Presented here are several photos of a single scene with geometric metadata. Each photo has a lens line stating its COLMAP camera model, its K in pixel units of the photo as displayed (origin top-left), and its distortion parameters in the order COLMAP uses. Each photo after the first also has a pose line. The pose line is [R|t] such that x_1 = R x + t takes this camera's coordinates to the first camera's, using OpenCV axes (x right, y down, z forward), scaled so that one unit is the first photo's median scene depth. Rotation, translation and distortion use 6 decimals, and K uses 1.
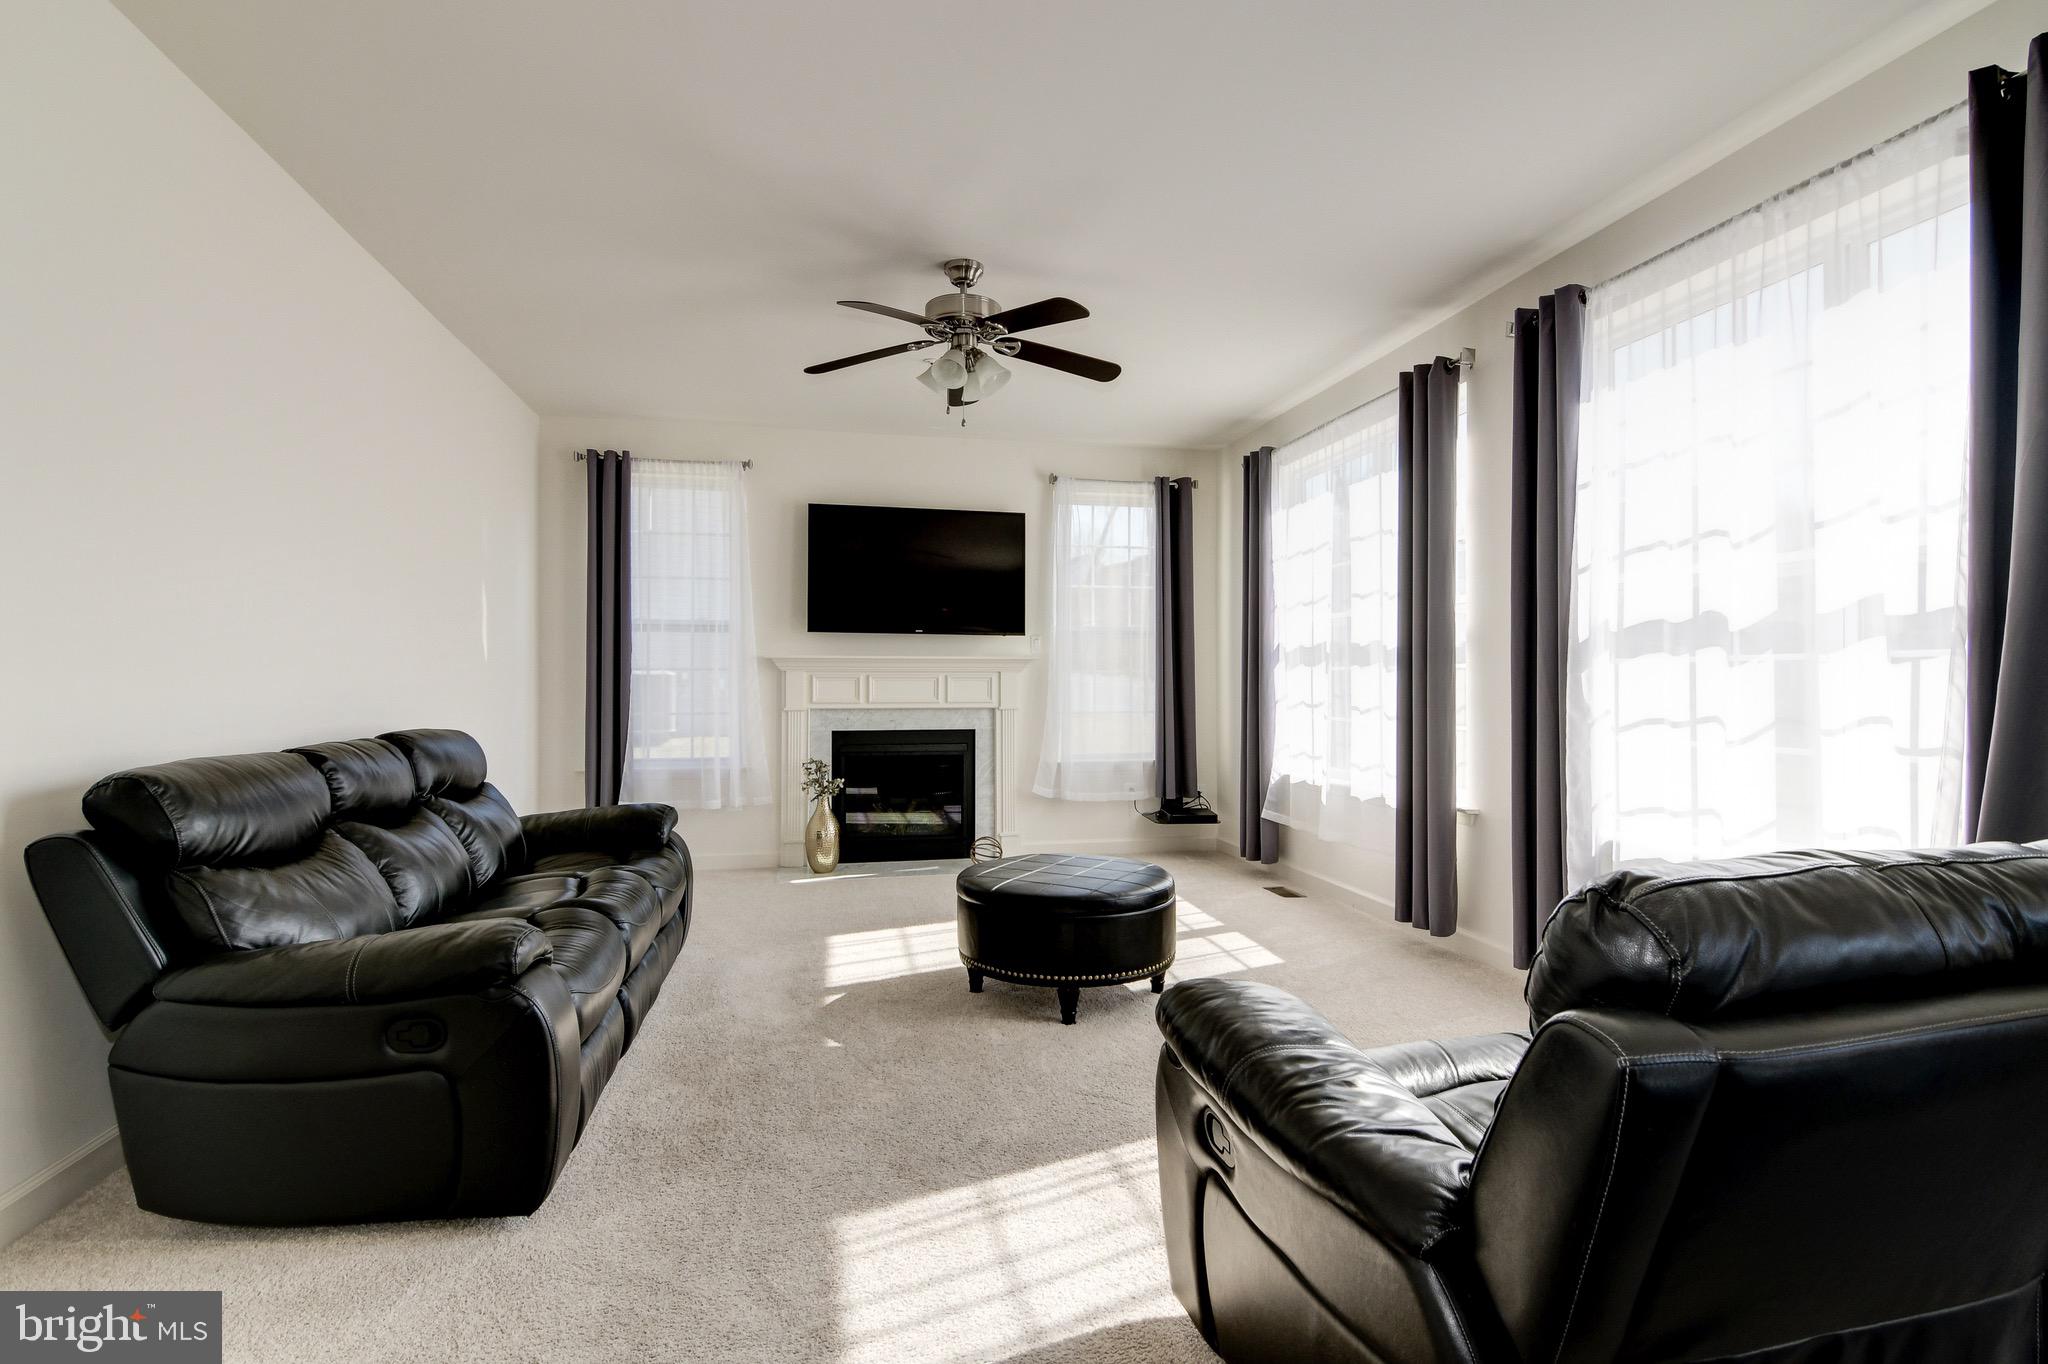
lens RADIAL K [[977.4, 0, 1017.6], [0, 977.4, 676.3], [0, 0, 1]] dist [0.001555, -0.008826]
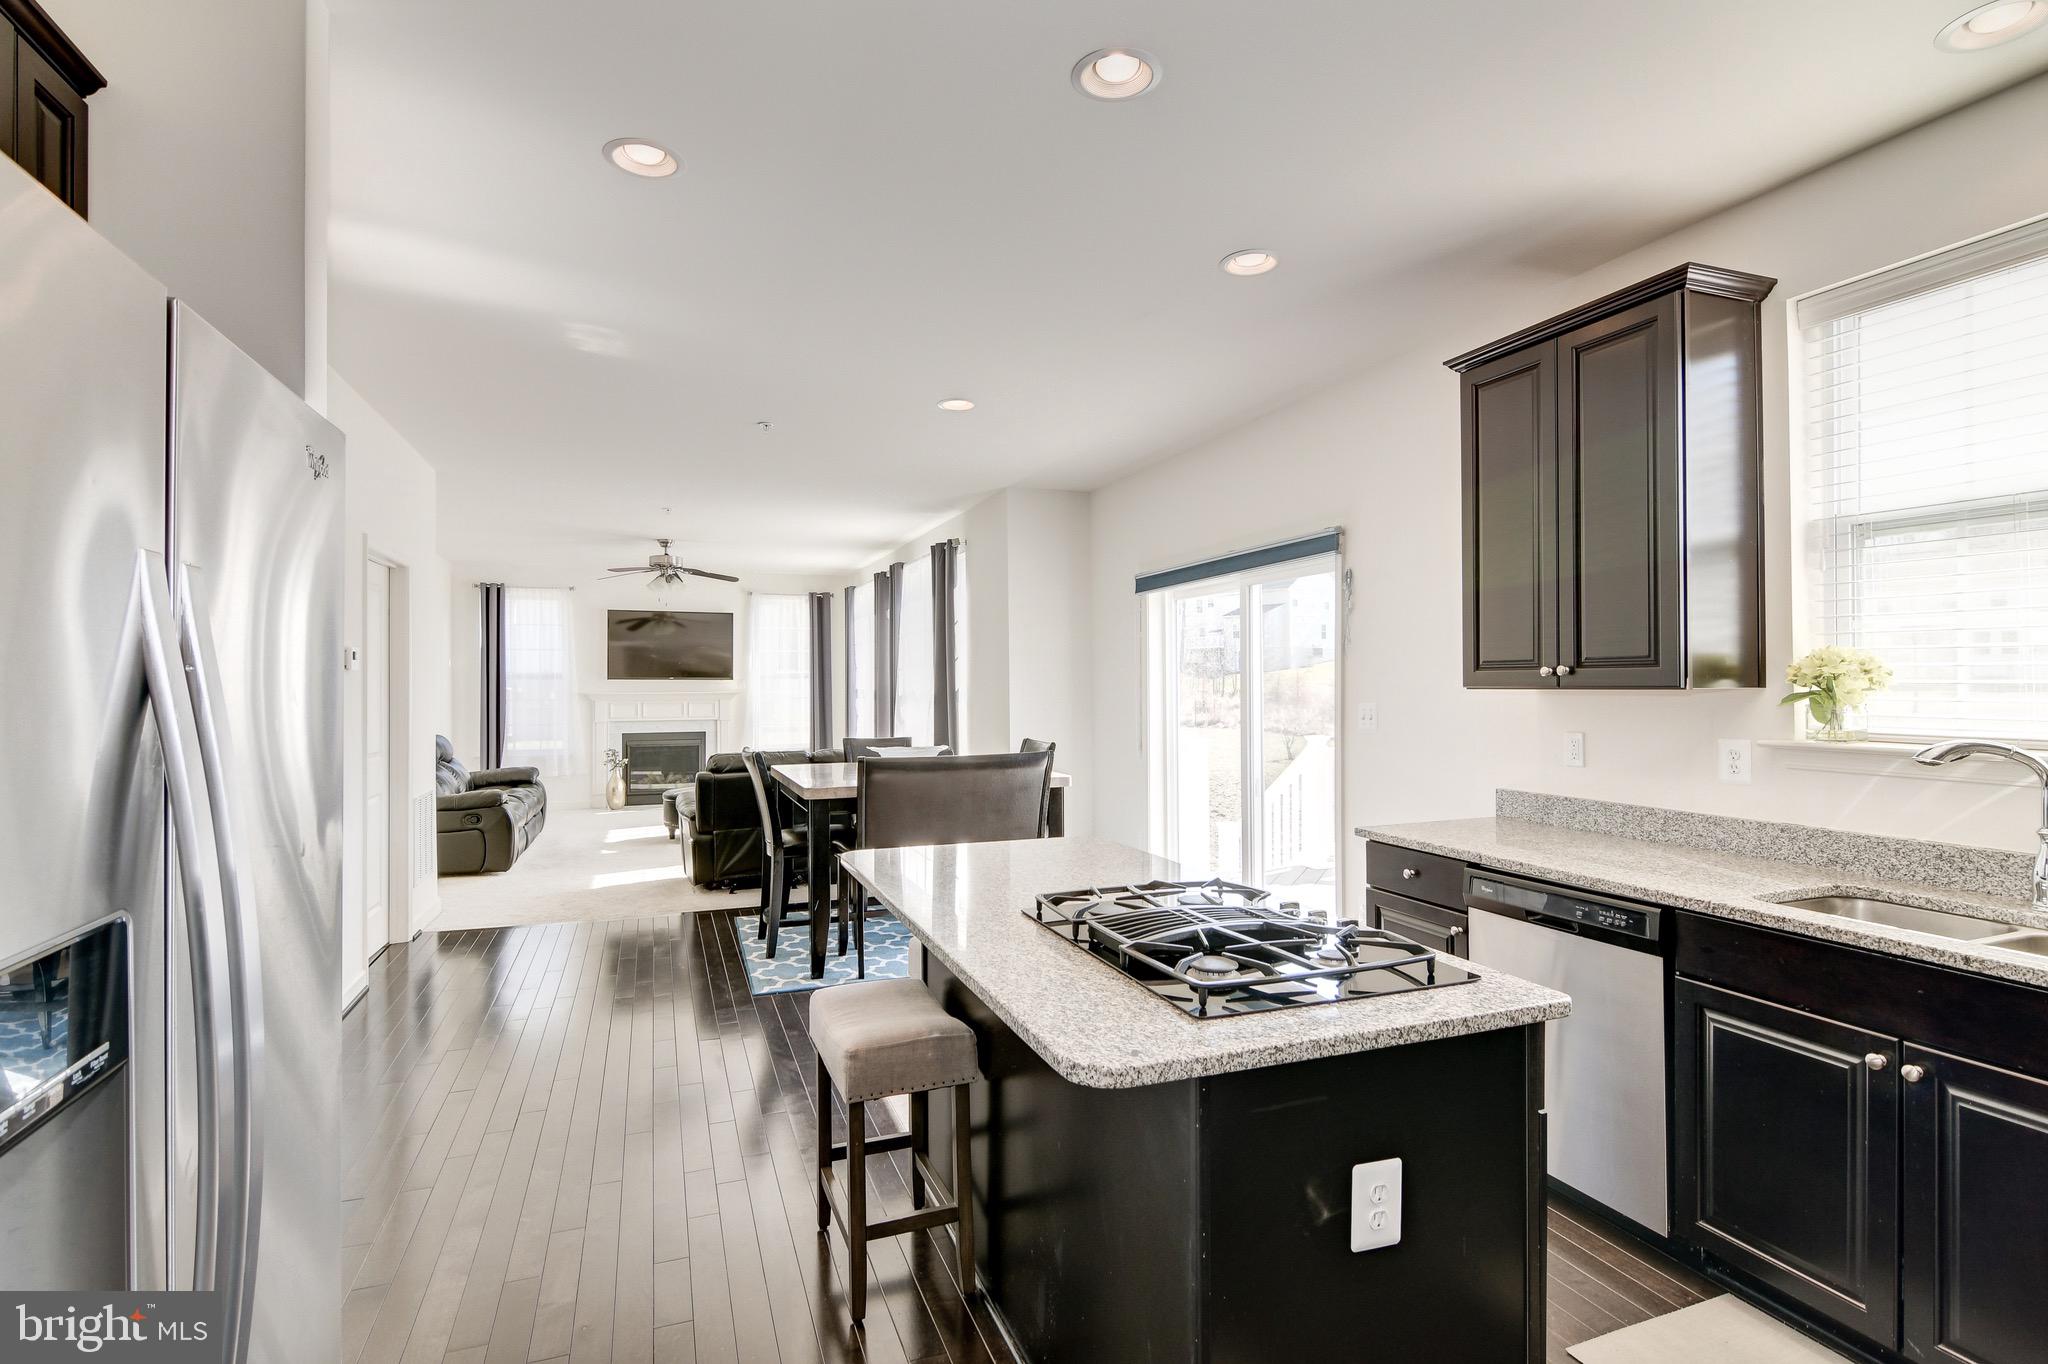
lens RADIAL K [[977.4, 0, 1017.6], [0, 977.4, 676.3], [0, 0, 1]] dist [0.001555, -0.008826]
pose [[0.987890, -0.003889, 0.155109, 0.269143], [0.004218, 0.999990, -0.001789, -0.046044], [-0.155100, 0.002421, 0.987896, -0.961393]]
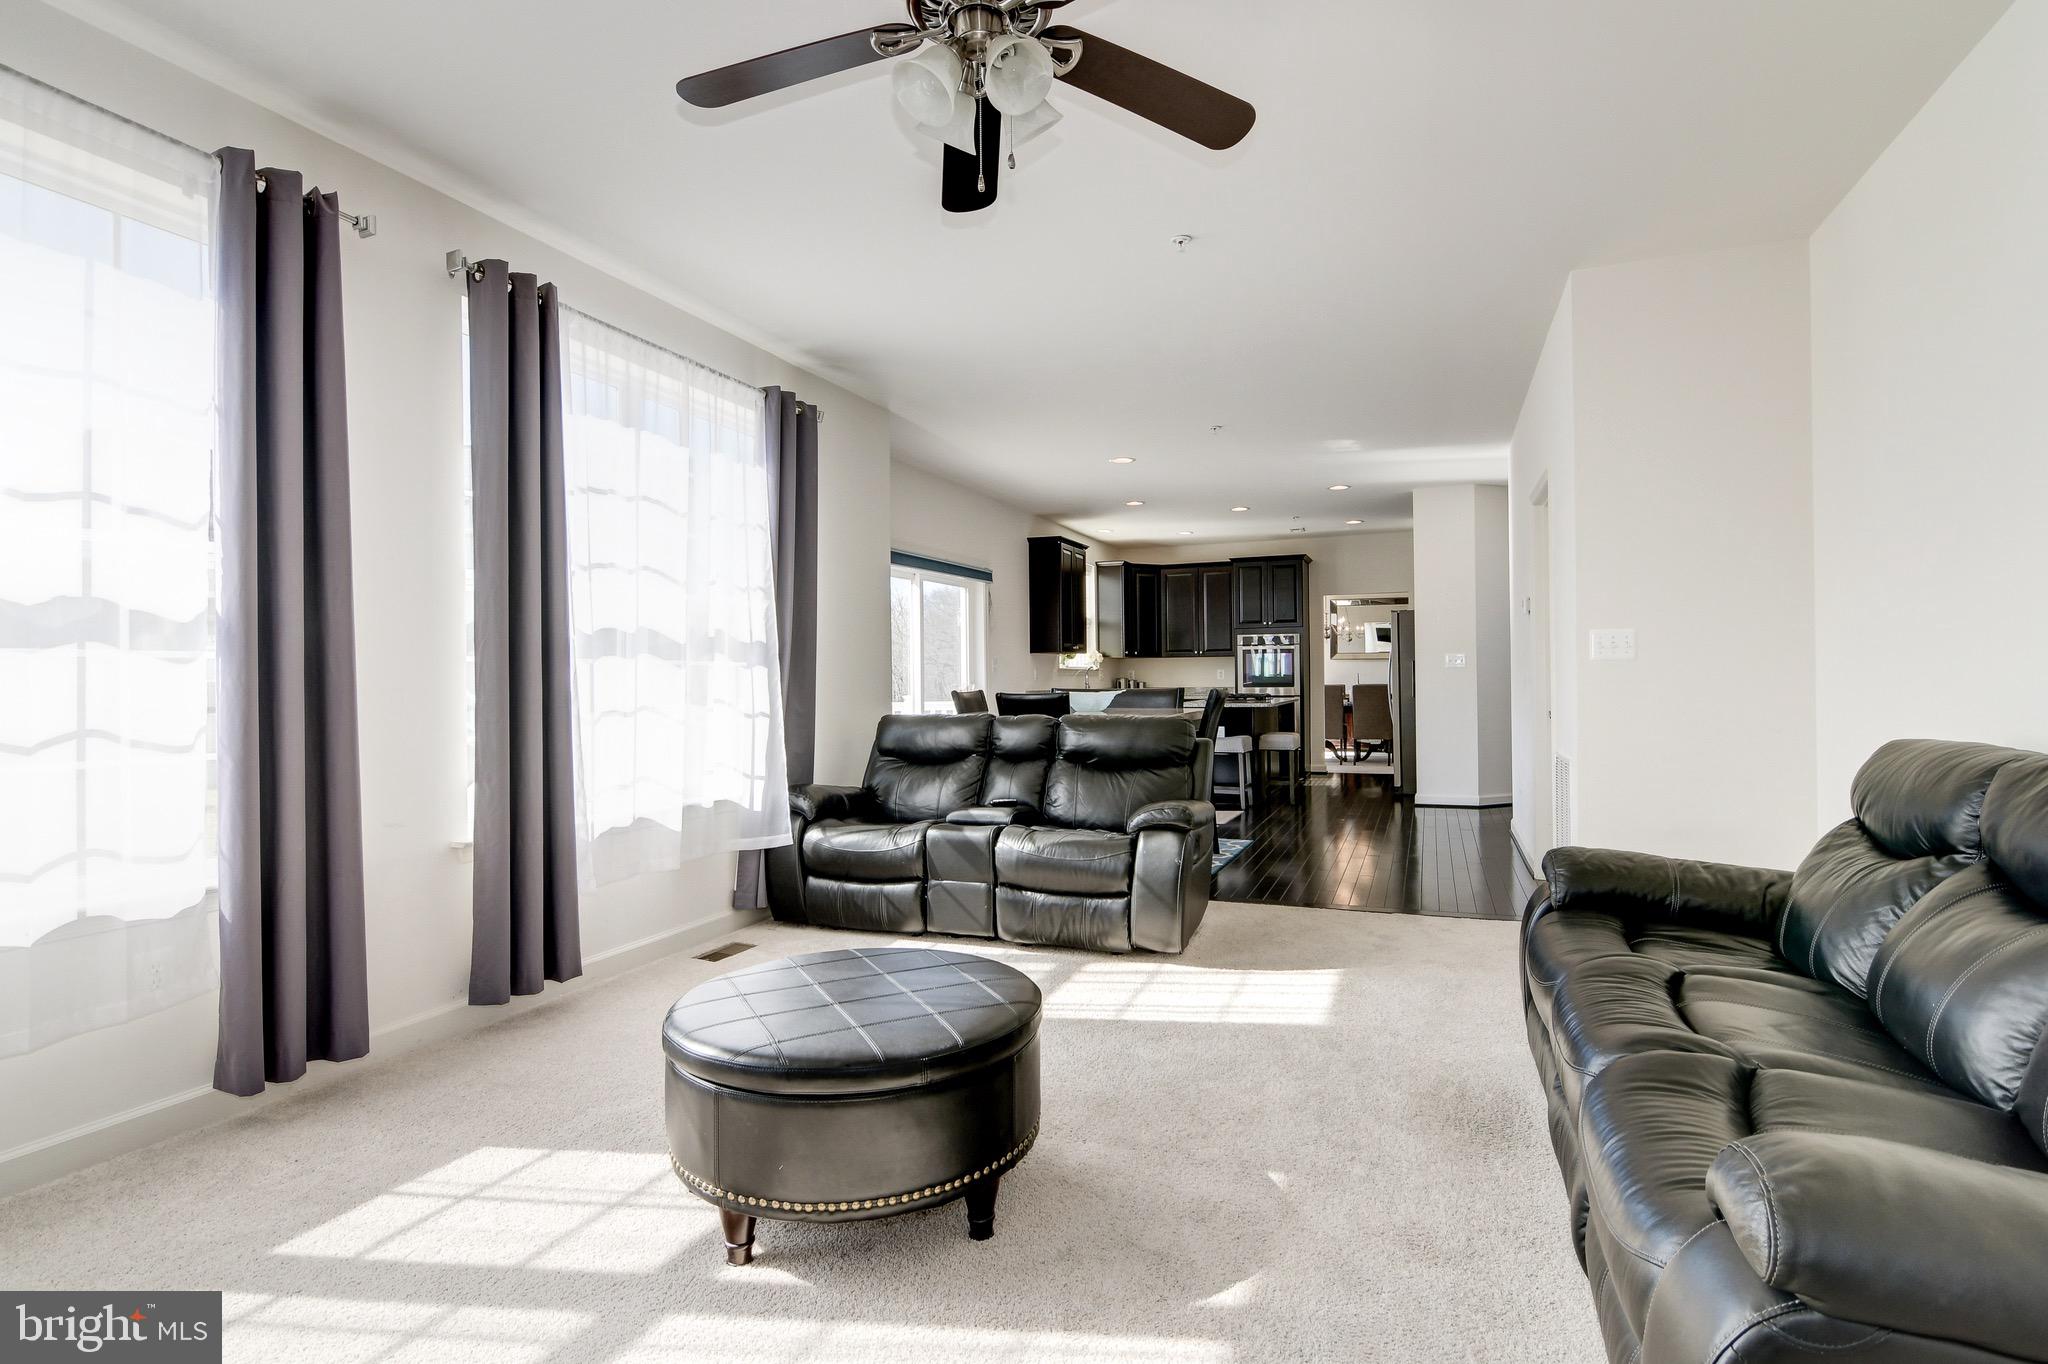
lens RADIAL K [[977.4, 0, 1017.6], [0, 977.4, 676.3], [0, 0, 1]] dist [0.001555, -0.008826]
pose [[-0.823565, 0.008693, 0.567155, -0.207265], [0.007410, 0.999962, -0.004567, 0.004646], [-0.567173, 0.000442, -0.823598, 0.794403]]
